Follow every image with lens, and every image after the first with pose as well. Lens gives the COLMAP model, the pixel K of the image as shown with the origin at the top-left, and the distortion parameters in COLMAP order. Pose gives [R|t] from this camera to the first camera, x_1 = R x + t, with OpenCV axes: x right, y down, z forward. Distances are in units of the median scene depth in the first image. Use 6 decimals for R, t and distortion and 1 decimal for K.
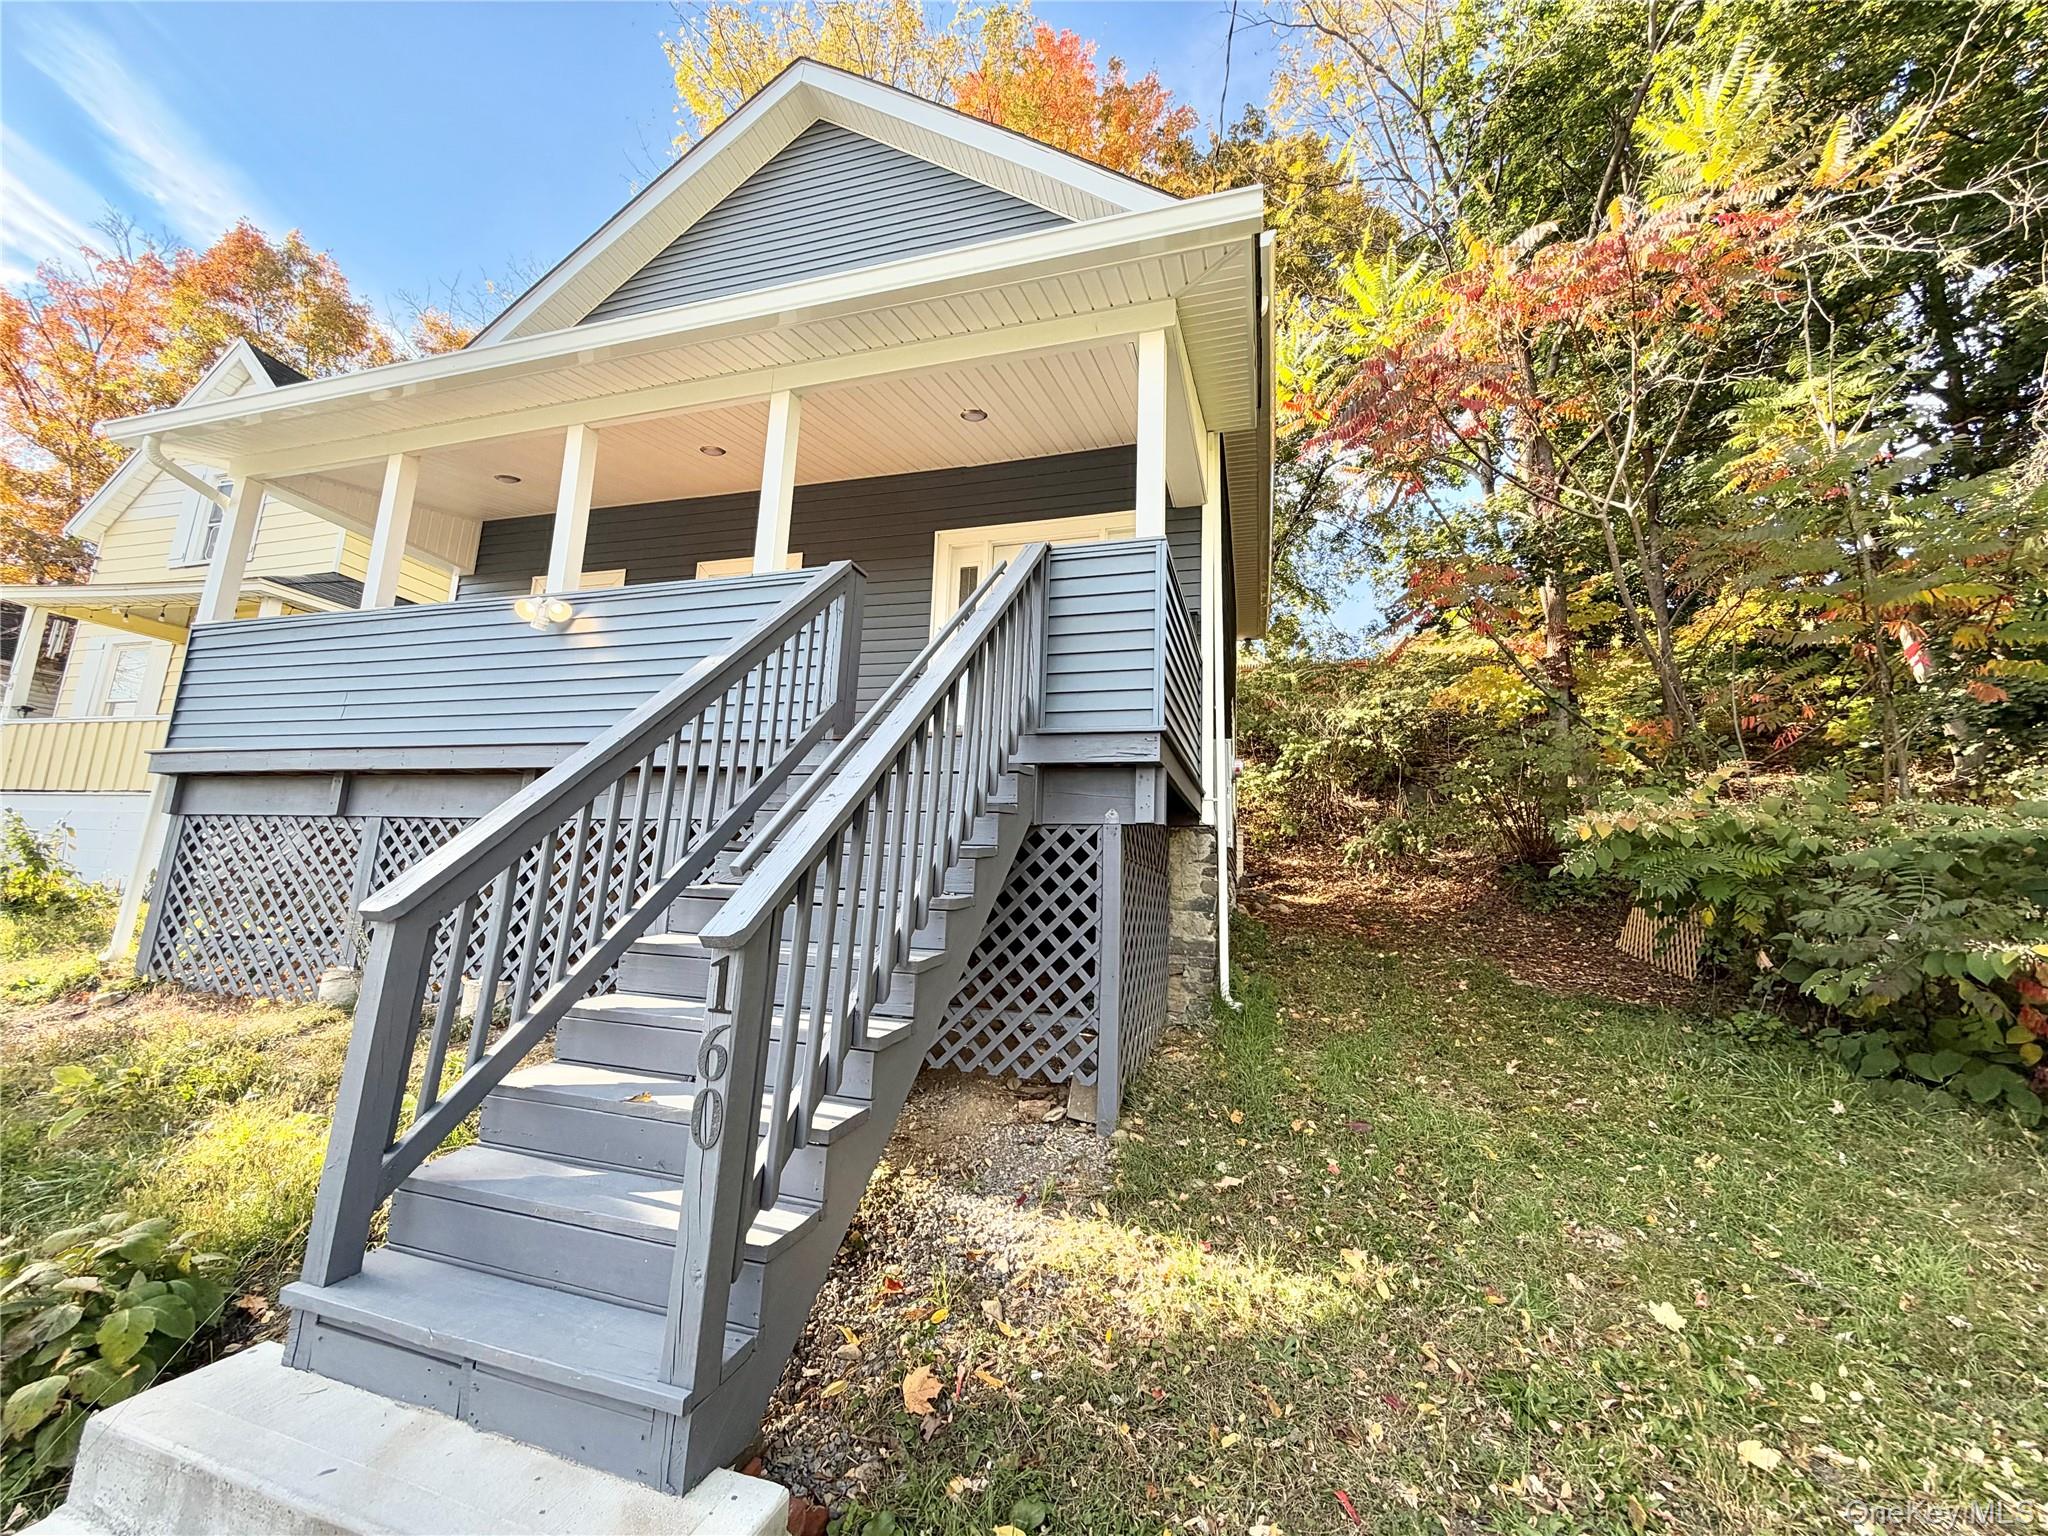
lens RADIAL K [[817.3, 0, 1024.0], [0, 817.3, 768.0], [0, 0, 1]] dist [0.002206, 0.000170]
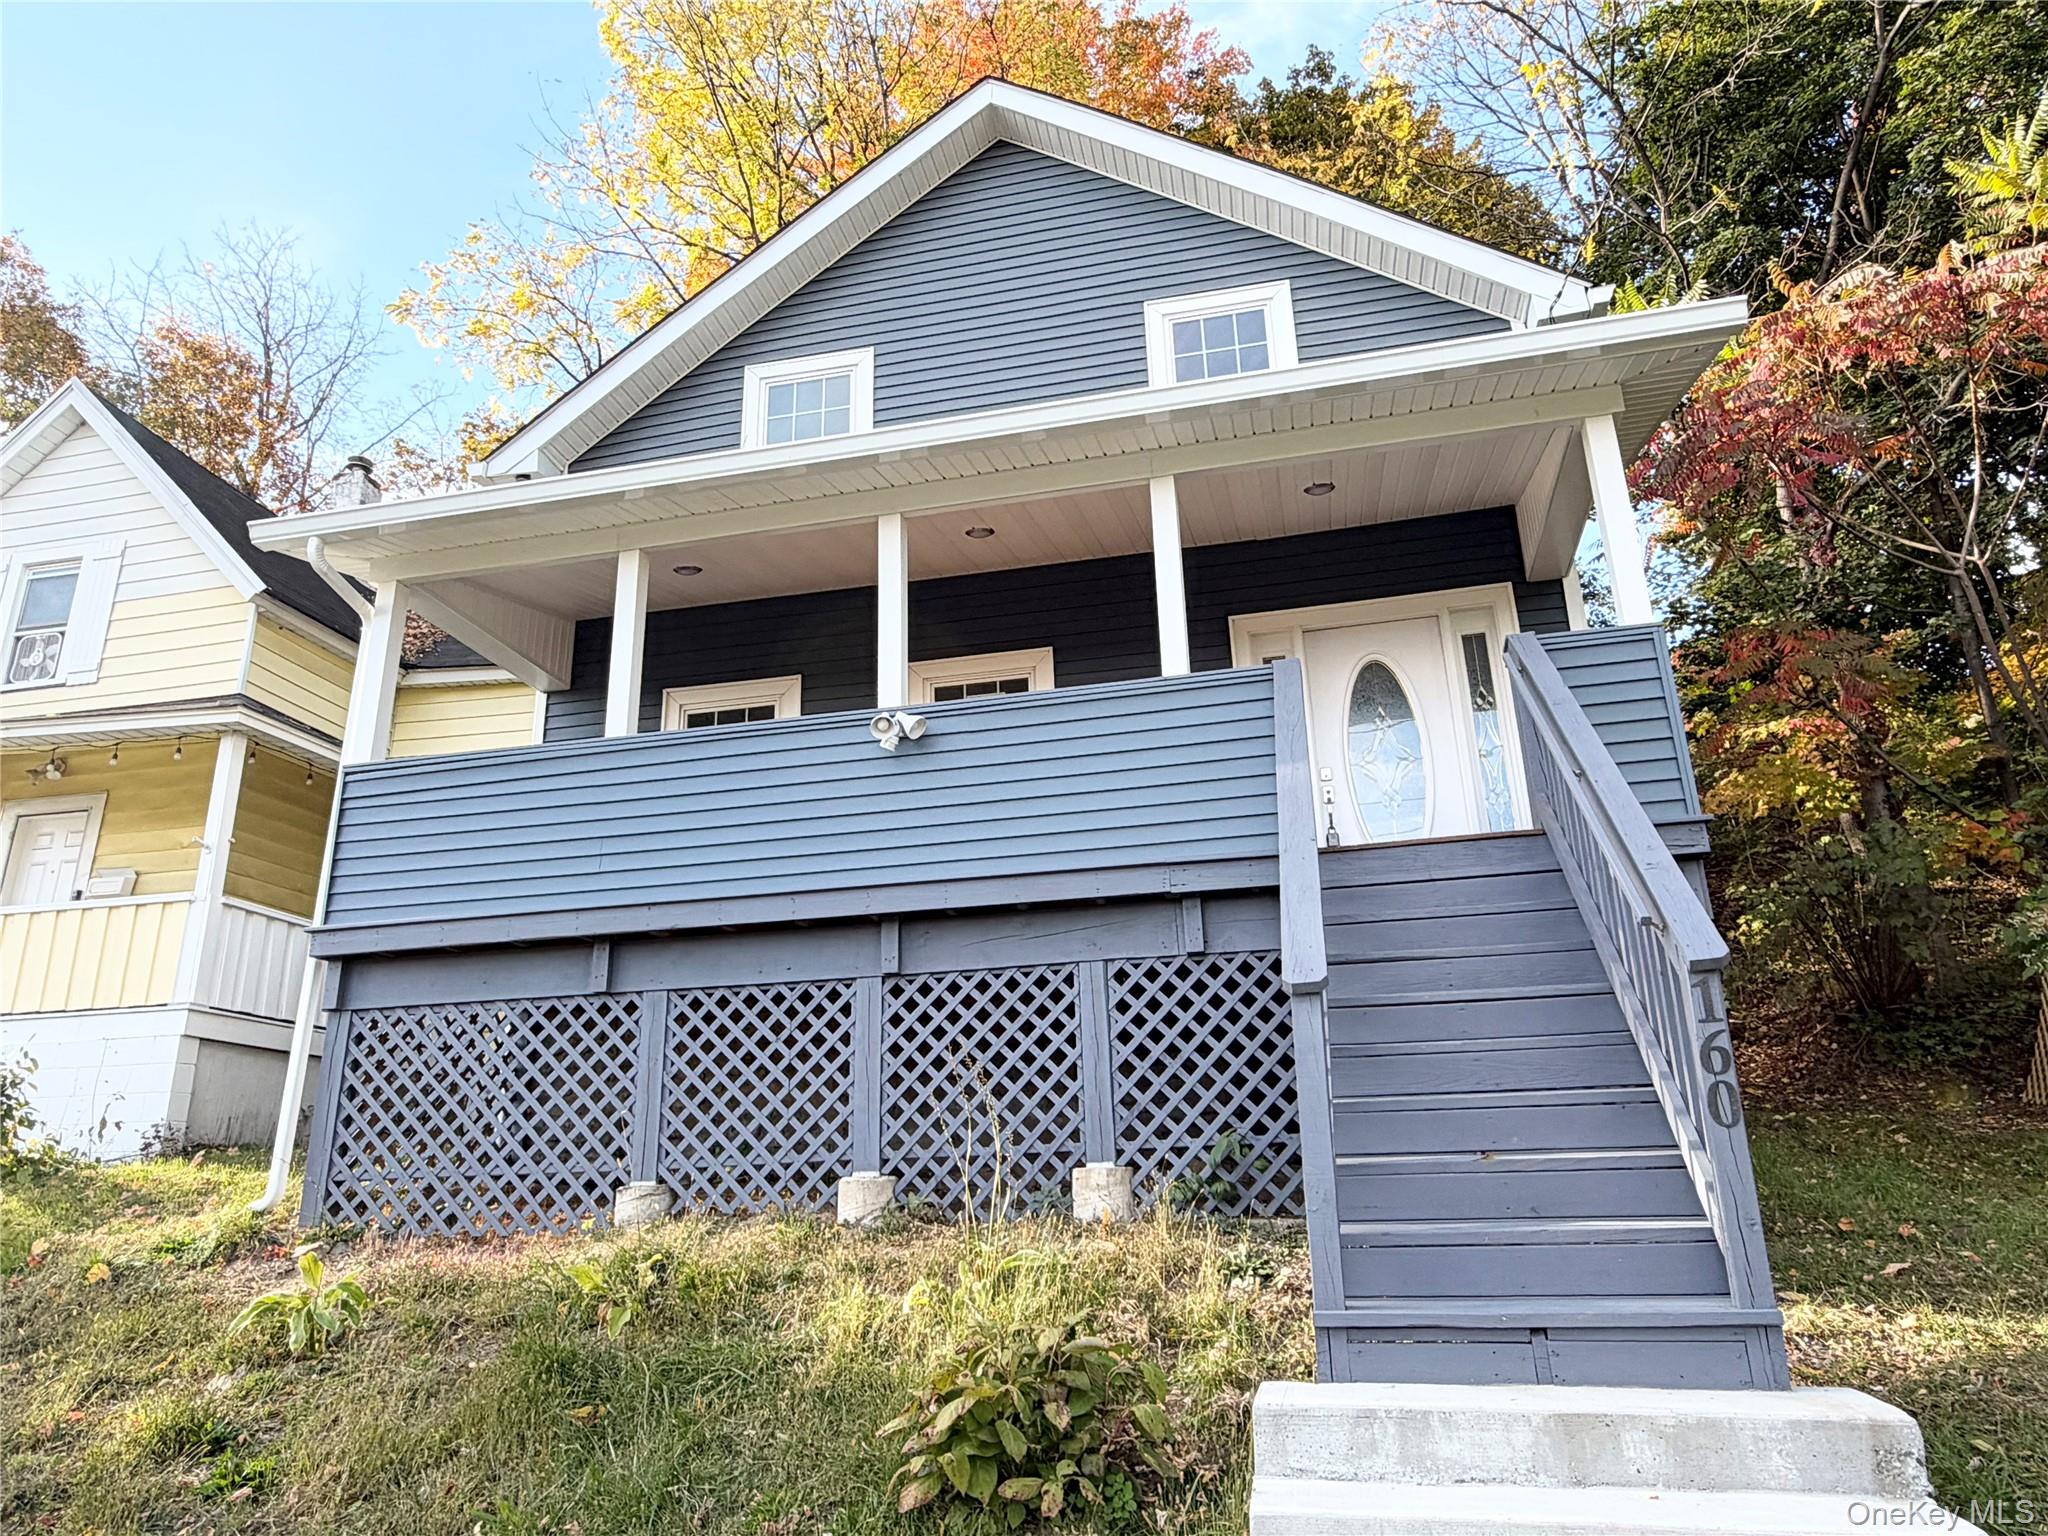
lens RADIAL K [[1312.9, 0, 1024.0], [0, 1312.9, 768.0], [0, 0, 1]] dist [0.001933, 0.000819]
pose [[0.994541, -0.044382, 0.094442, -0.413442], [0.057609, 0.988147, -0.142291, 0.036390], [-0.087007, 0.146955, 0.985309, -0.247998]]
